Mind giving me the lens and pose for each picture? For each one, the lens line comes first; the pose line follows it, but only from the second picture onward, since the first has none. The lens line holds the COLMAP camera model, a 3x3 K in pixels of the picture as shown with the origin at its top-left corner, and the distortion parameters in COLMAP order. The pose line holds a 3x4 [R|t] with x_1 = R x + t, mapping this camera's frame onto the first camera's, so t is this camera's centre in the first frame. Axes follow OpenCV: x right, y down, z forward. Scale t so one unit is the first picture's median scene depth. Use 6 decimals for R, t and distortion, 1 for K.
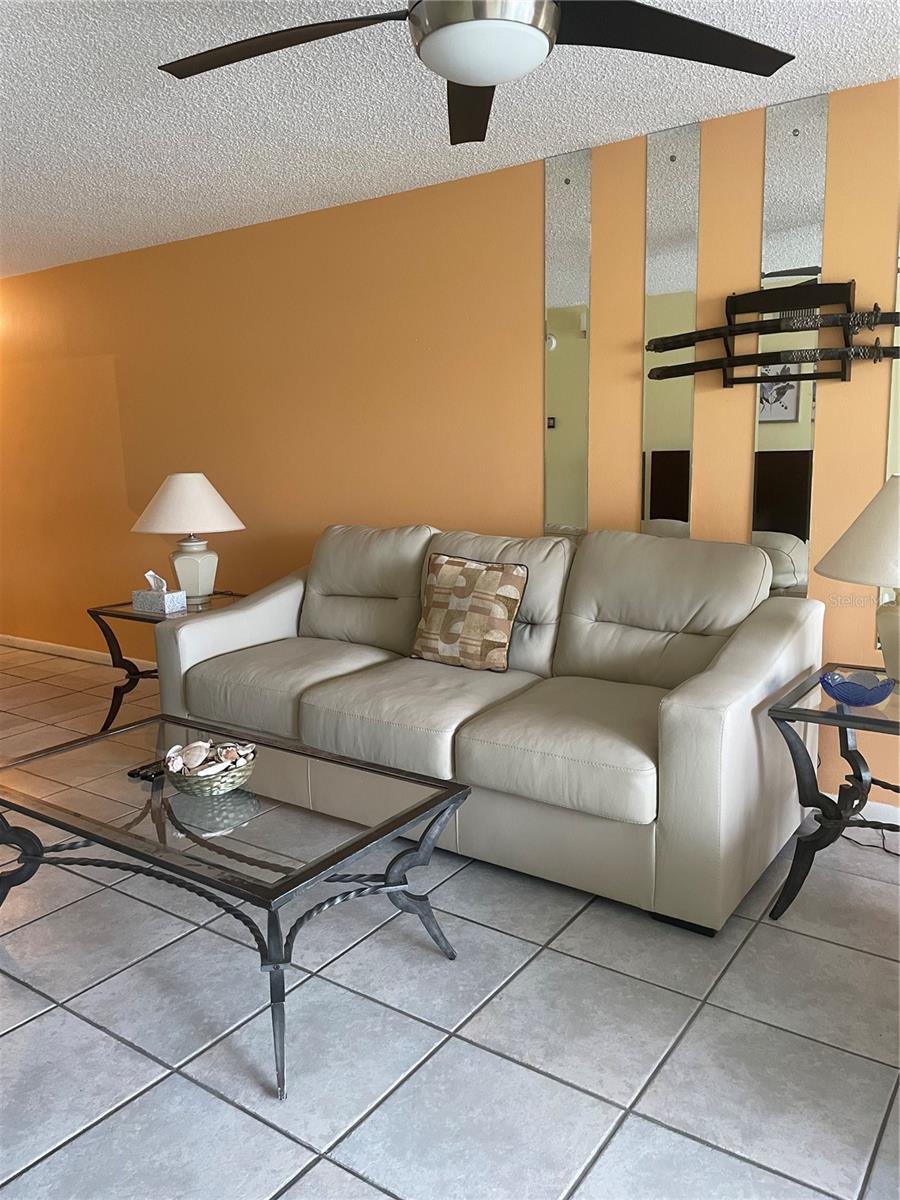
lens RADIAL K [[914.4, 0, 433.4], [0, 914.4, 593.6], [0, 0, 1]] dist [0.077188, -0.091753]
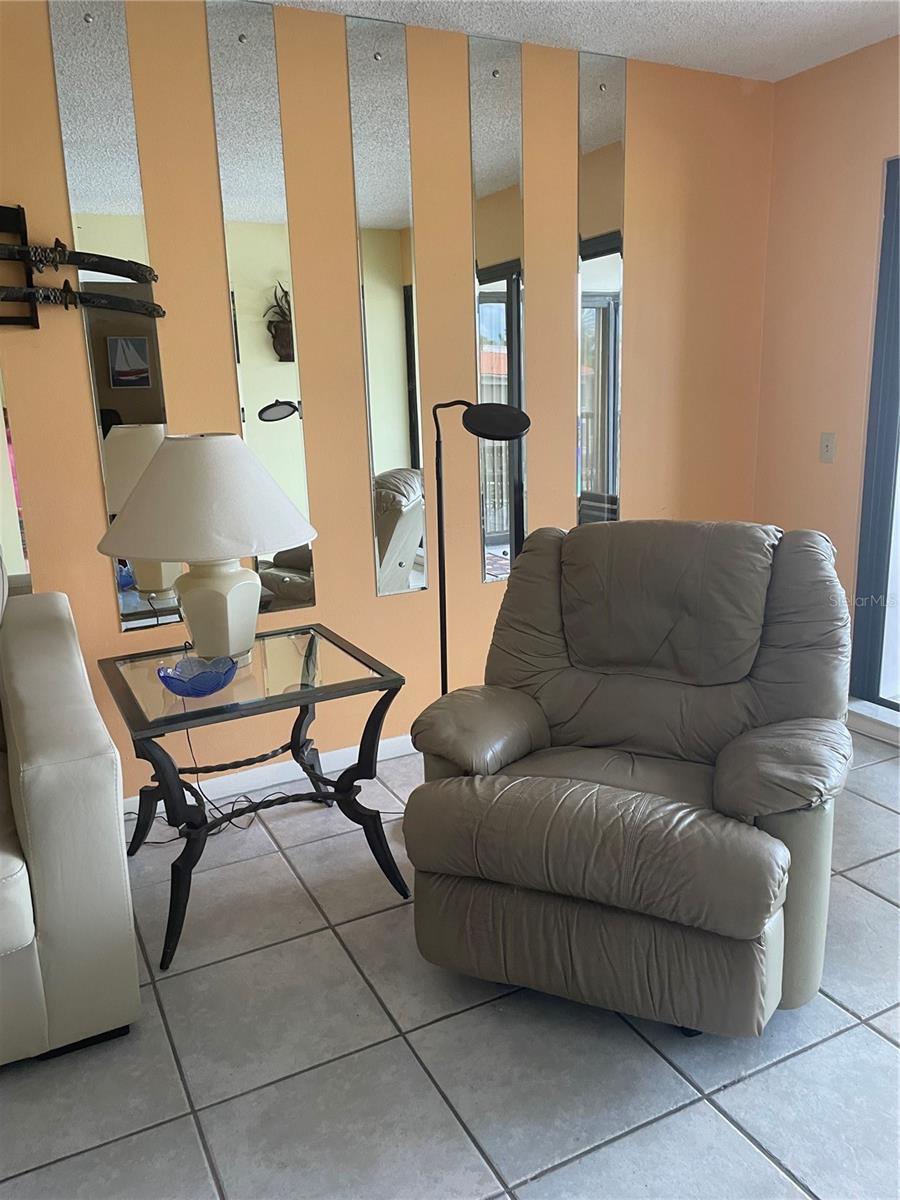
lens RADIAL K [[914.4, 0, 433.4], [0, 914.4, 593.6], [0, 0, 1]] dist [0.077188, -0.091753]
pose [[0.458703, -0.191332, 0.867746, -0.160841], [0.163597, 0.978034, 0.129170, -0.044775], [-0.873400, 0.082710, 0.479928, 0.300872]]
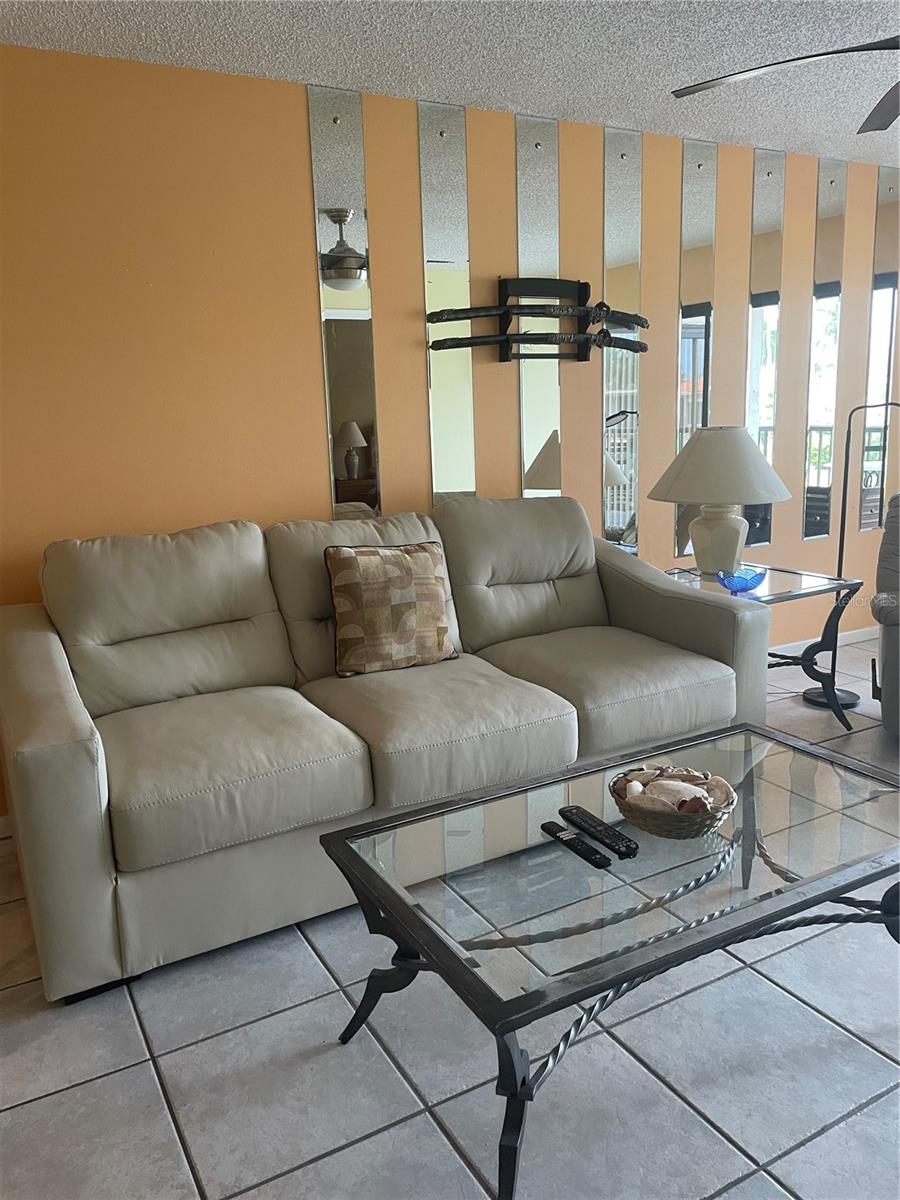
lens RADIAL K [[914.4, 0, 433.4], [0, 914.4, 593.6], [0, 0, 1]] dist [0.077188, -0.091753]
pose [[0.422107, -0.174389, 0.889614, -0.814434], [0.166620, 0.979530, 0.112957, -0.093394], [-0.891102, 0.100547, 0.442523, 0.651799]]
